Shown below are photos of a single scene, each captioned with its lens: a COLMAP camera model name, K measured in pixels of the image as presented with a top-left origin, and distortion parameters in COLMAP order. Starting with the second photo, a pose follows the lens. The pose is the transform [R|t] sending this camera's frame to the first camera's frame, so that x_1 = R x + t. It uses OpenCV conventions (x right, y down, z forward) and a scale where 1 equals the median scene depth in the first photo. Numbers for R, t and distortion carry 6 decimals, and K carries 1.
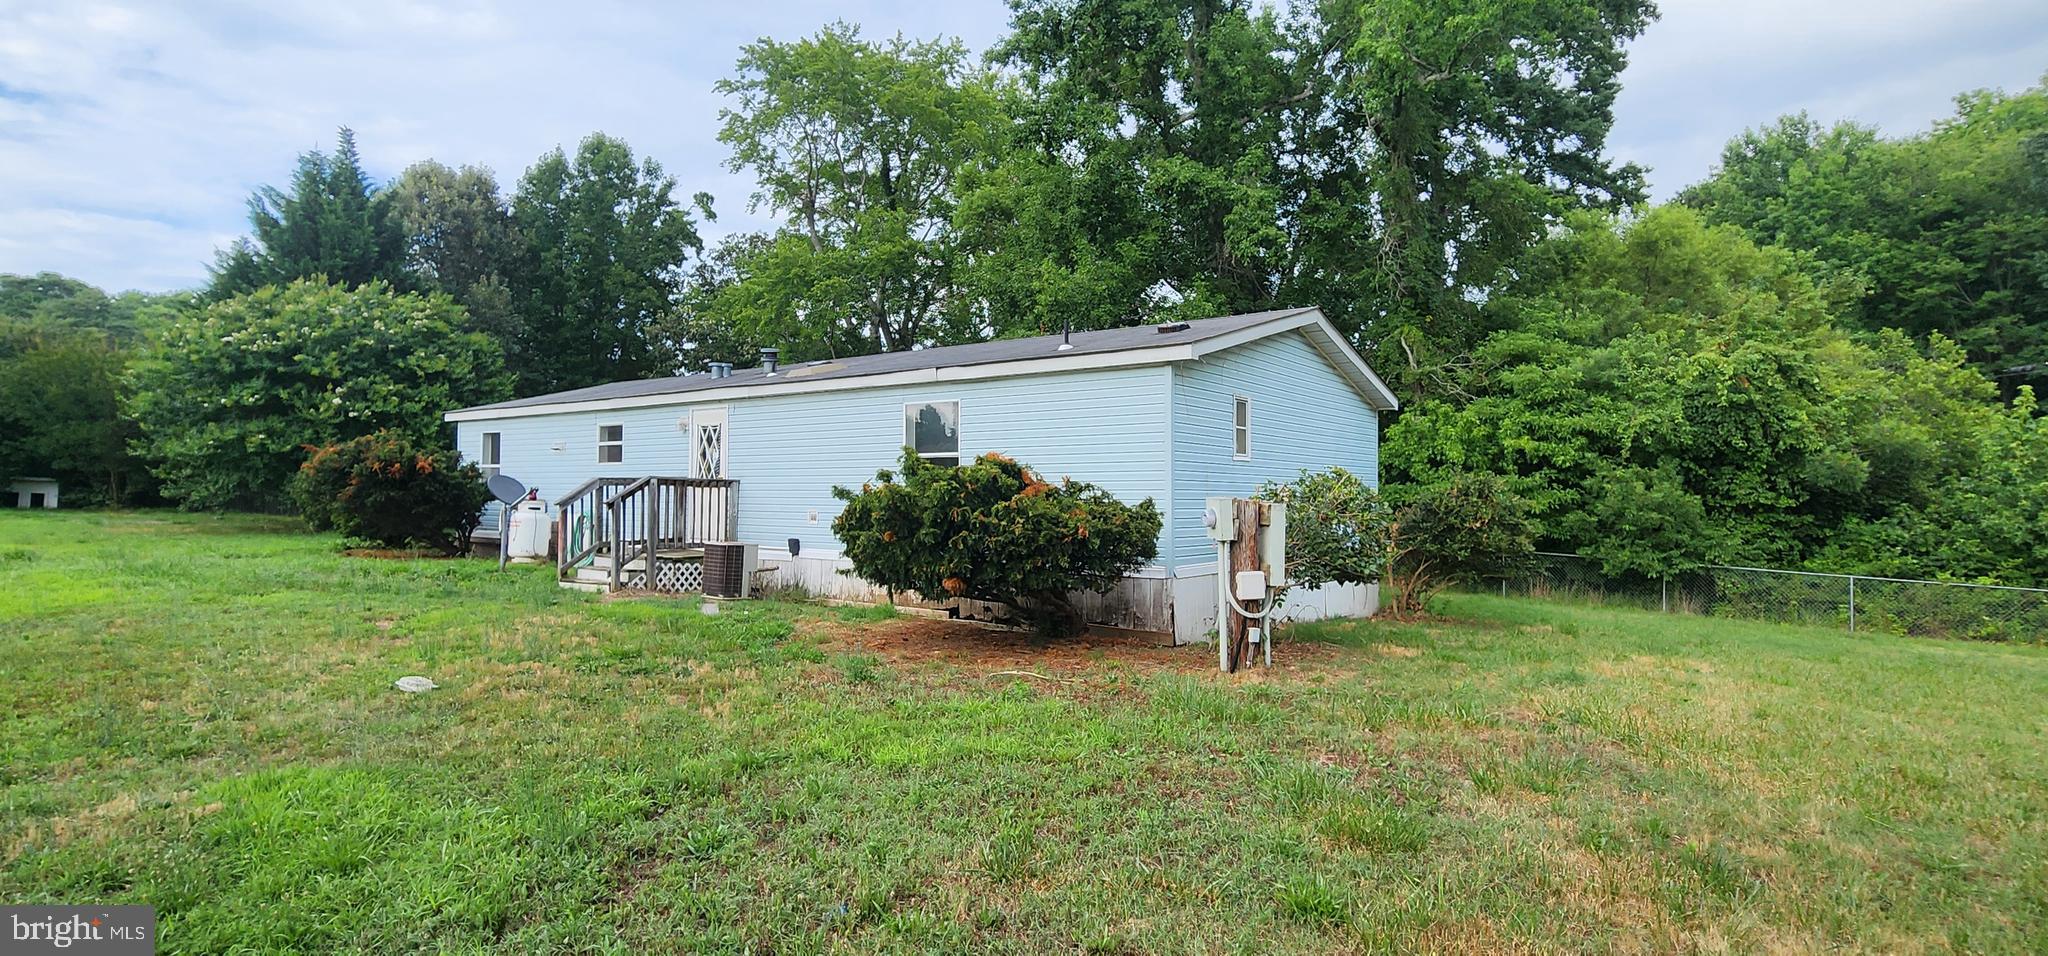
lens RADIAL K [[845.8, 0, 1018.0], [0, 845.8, 474.2], [0, 0, 1]] dist [0.000810, -0.000014]
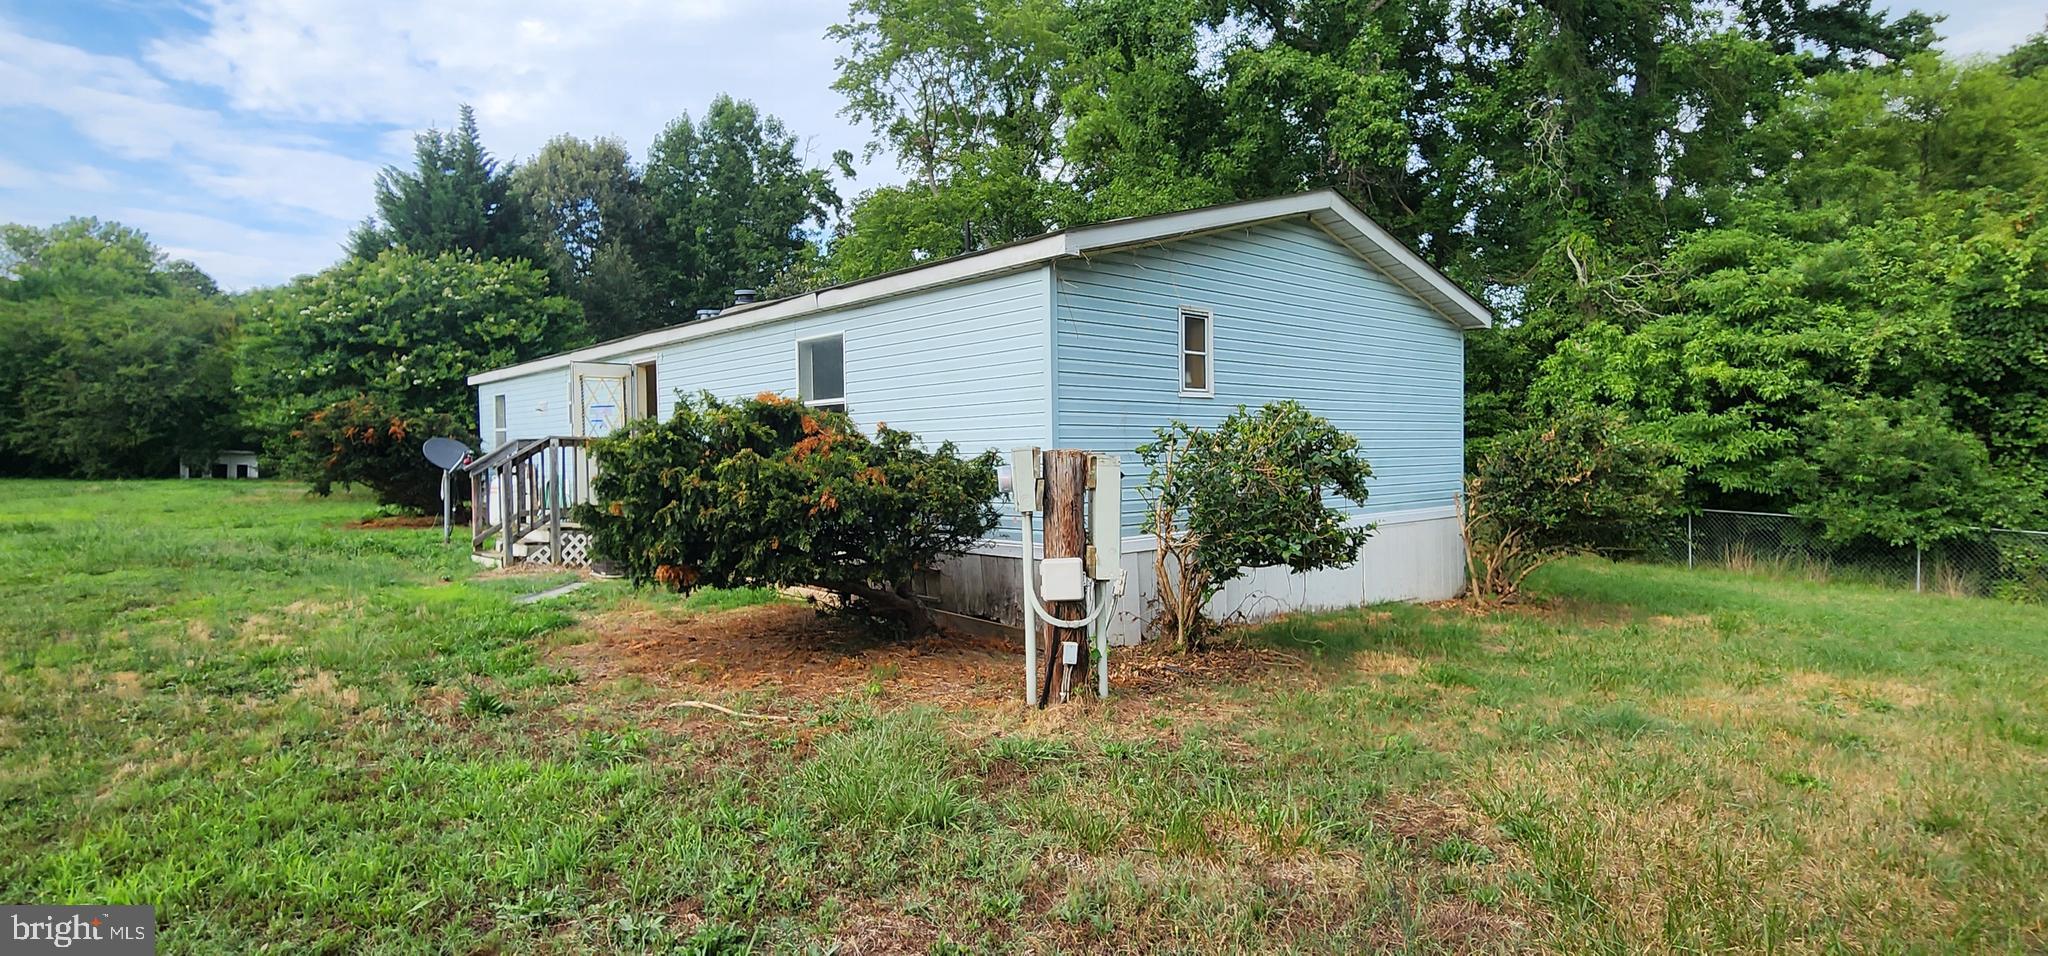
lens RADIAL K [[876.7, 0, 1031.3], [0, 876.7, 463.8], [0, 0, 1]] dist [-0.000073, 0.000789]
pose [[0.985205, -0.015785, -0.170652, 0.111576], [0.022393, 0.999069, 0.036867, 0.004661], [0.169911, -0.040143, 0.984641, 0.097652]]
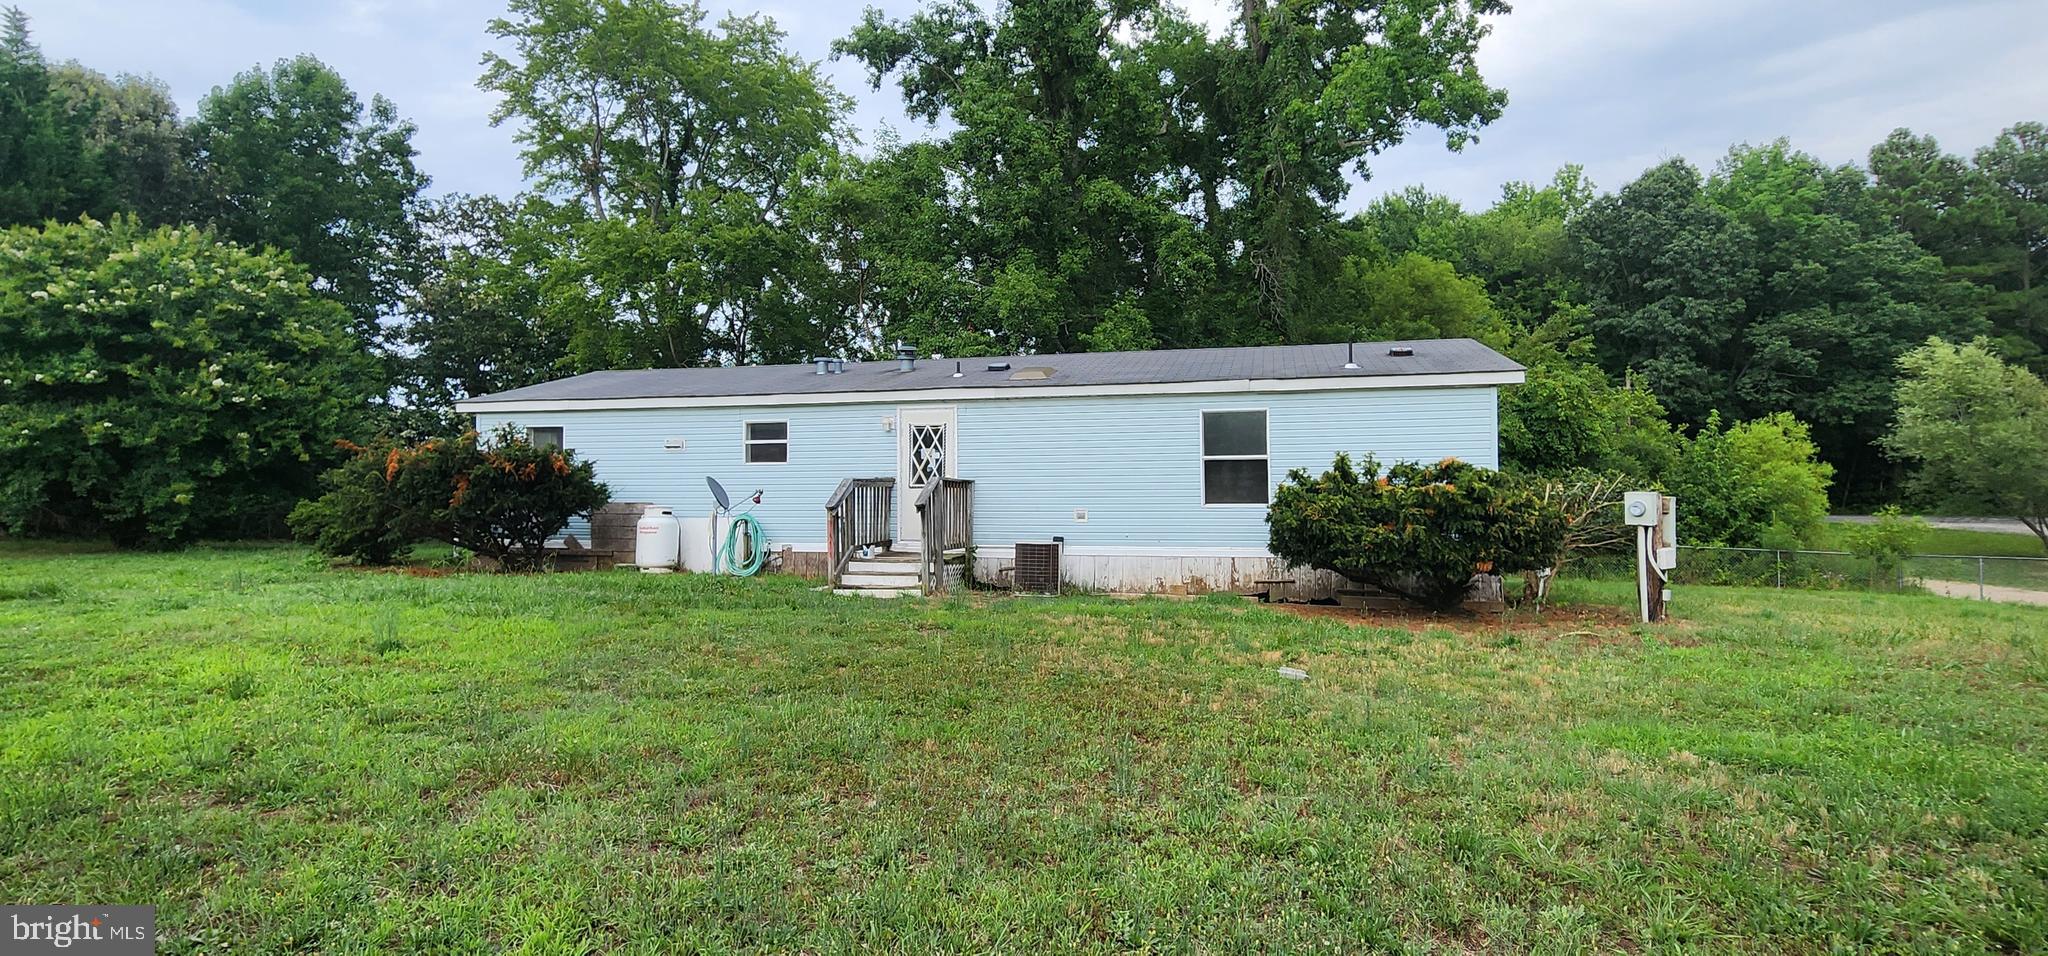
lens RADIAL K [[829.6, 0, 1024.0], [0, 829.6, 478.0], [0, 0, 1]] dist [-0.001014, -0.000029]
pose [[0.946258, -0.005557, 0.323364, -0.346420], [0.001823, 0.999928, 0.011848, -0.004317], [-0.323406, -0.010622, 0.946201, 0.025448]]
